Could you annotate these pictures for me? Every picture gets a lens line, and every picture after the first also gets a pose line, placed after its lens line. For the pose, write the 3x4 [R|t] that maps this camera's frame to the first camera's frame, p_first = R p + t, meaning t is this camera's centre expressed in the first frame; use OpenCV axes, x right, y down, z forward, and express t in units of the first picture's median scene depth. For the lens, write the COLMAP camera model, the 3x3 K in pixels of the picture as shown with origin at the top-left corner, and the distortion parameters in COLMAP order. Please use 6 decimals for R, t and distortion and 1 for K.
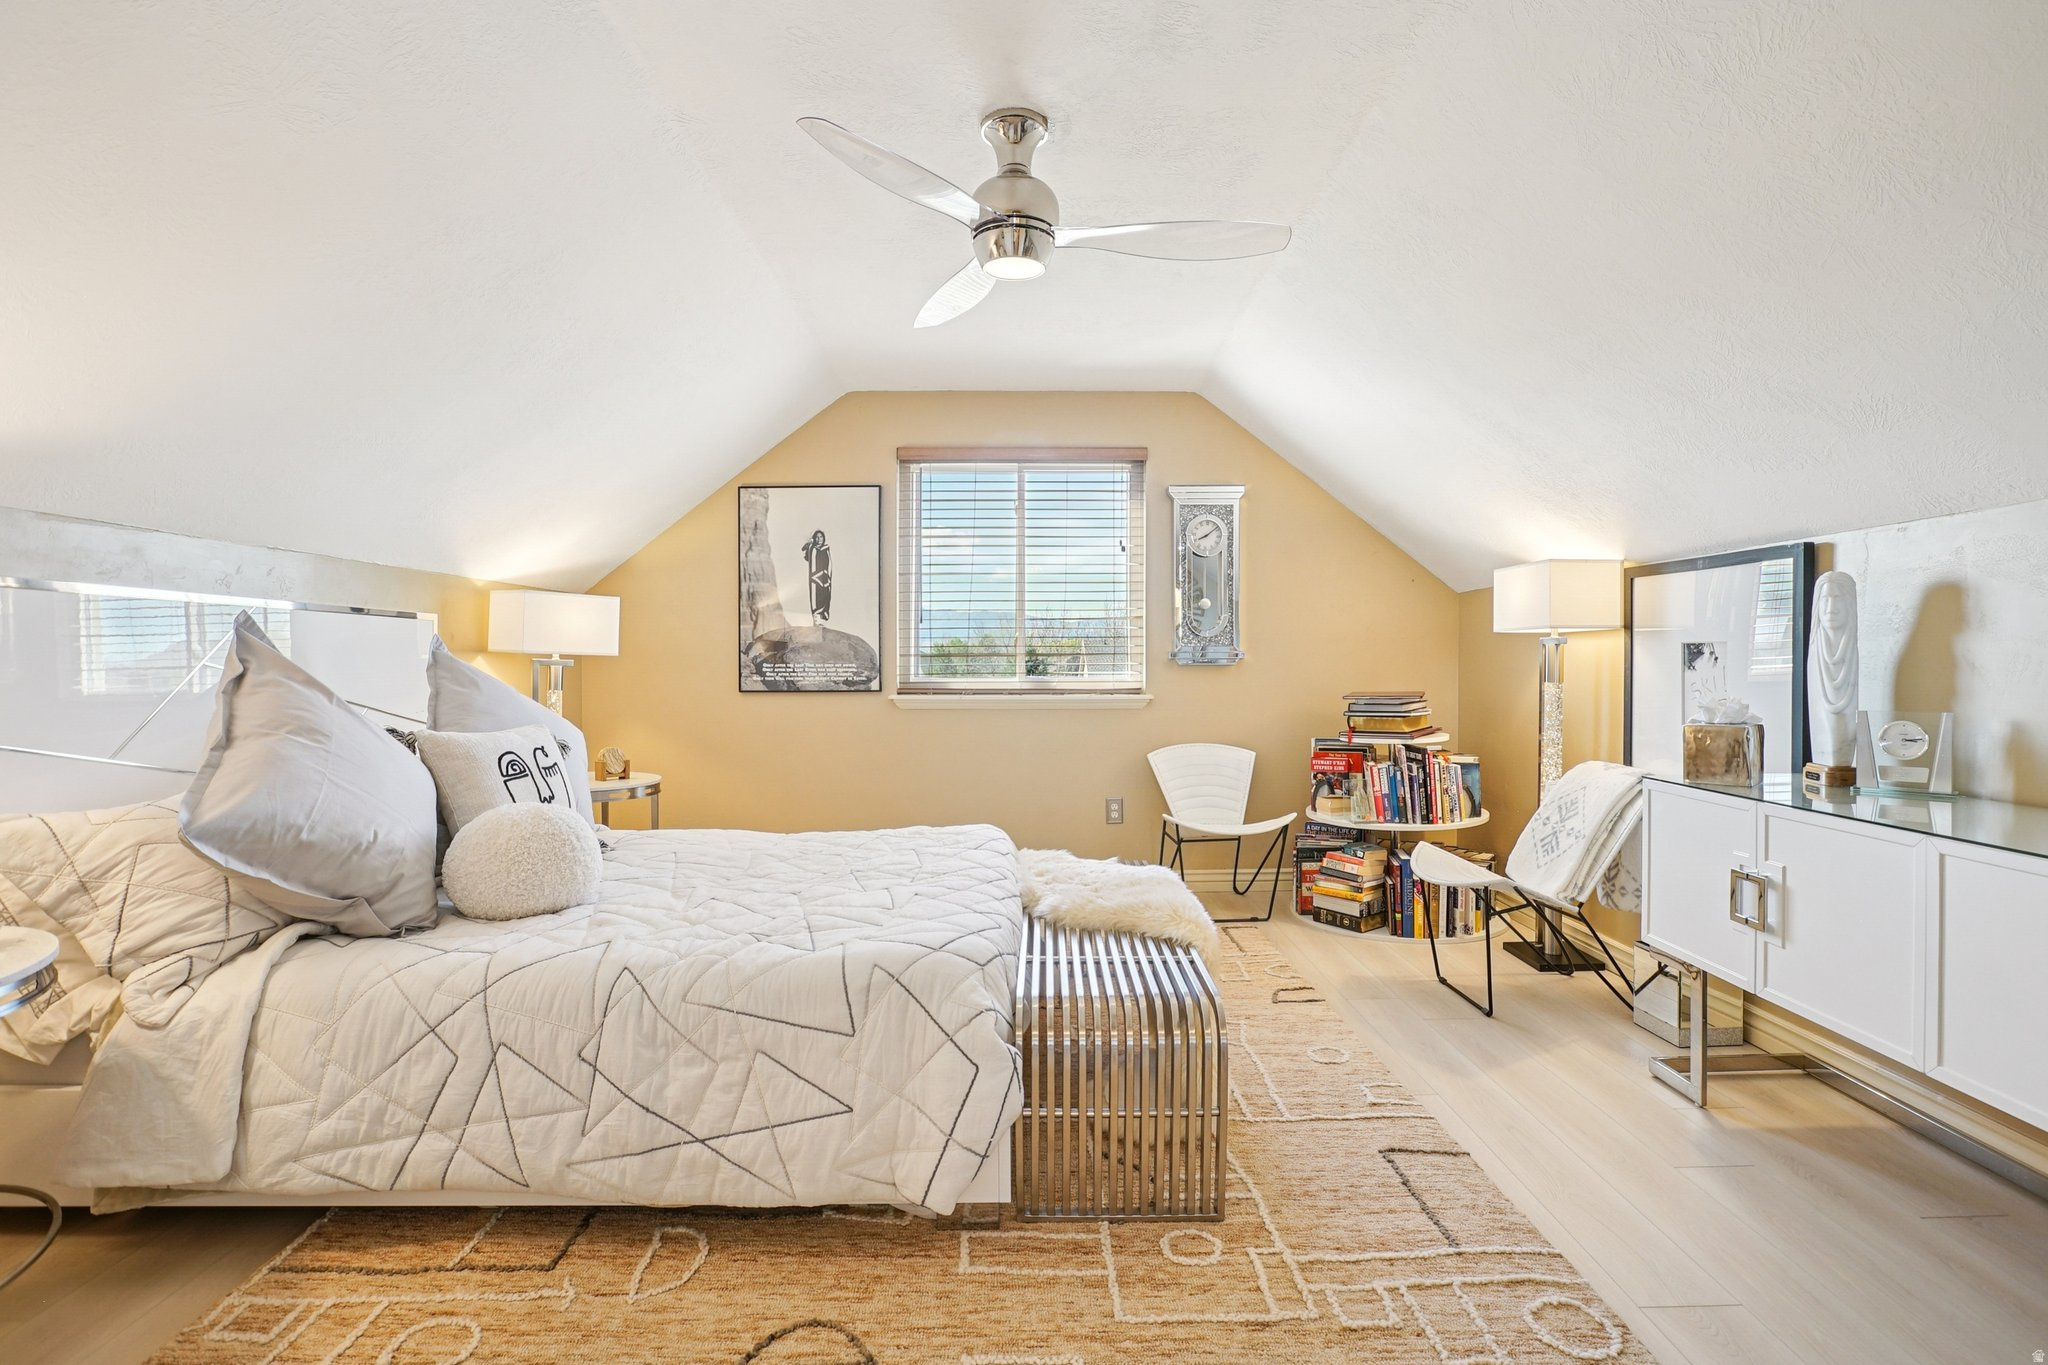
lens RADIAL K [[953.6, 0, 1040.5], [0, 953.6, 674.8], [0, 0, 1]] dist [-0.060470, 0.020831]
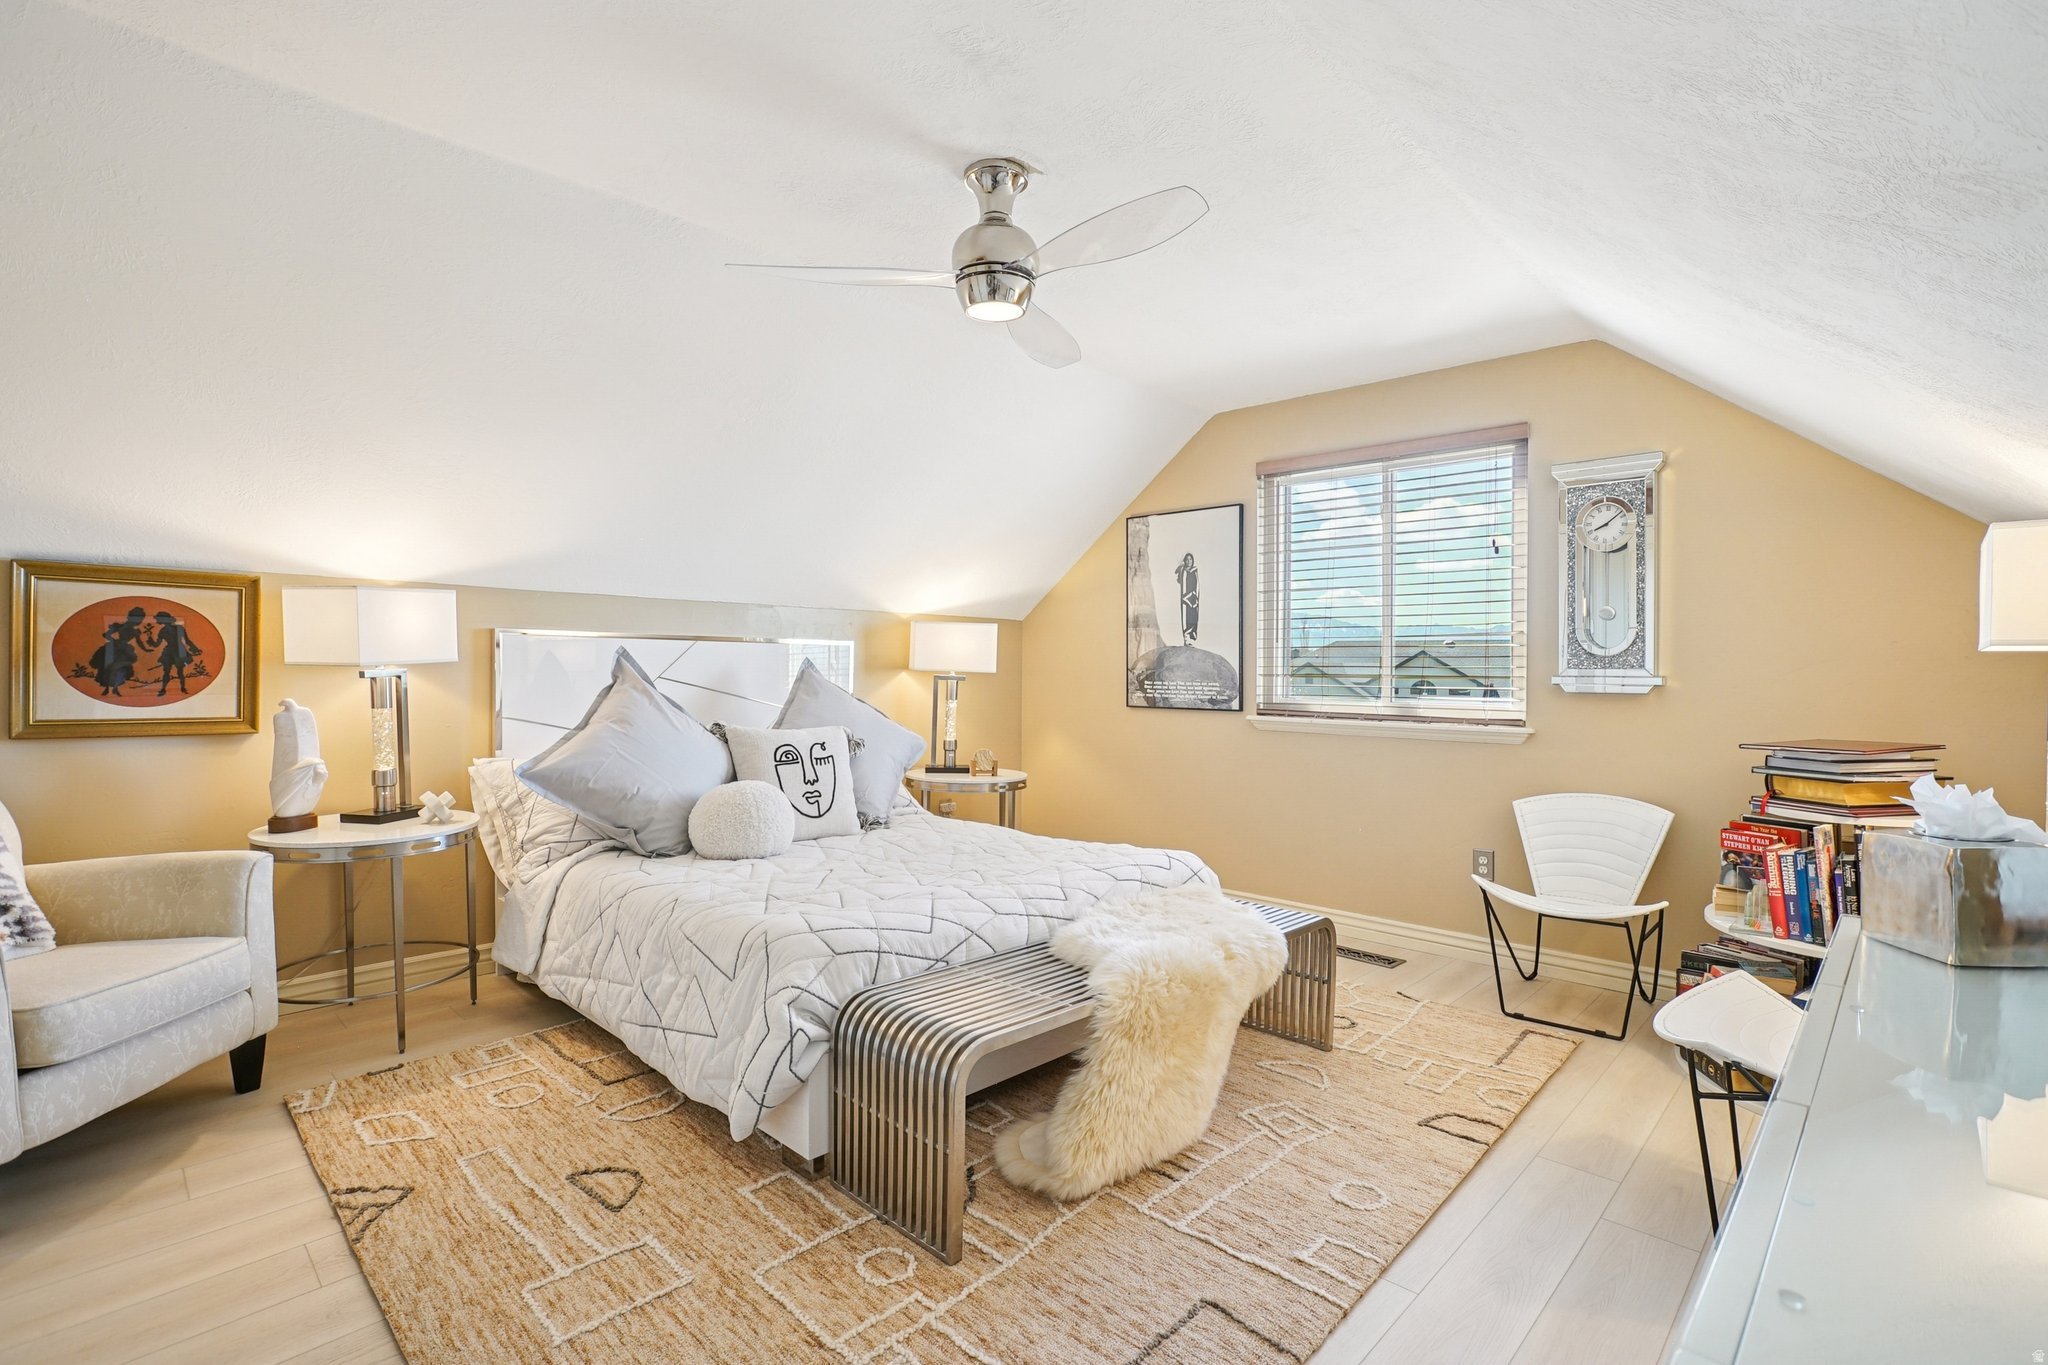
lens RADIAL K [[948.7, 0, 1034.9], [0, 948.7, 687.1], [0, 0, 1]] dist [-0.061490, 0.022251]
pose [[0.716463, 0.022391, -0.697265, 0.370793], [-0.021157, 0.999722, 0.010364, -0.013369], [0.697304, 0.007326, 0.716738, 0.144348]]
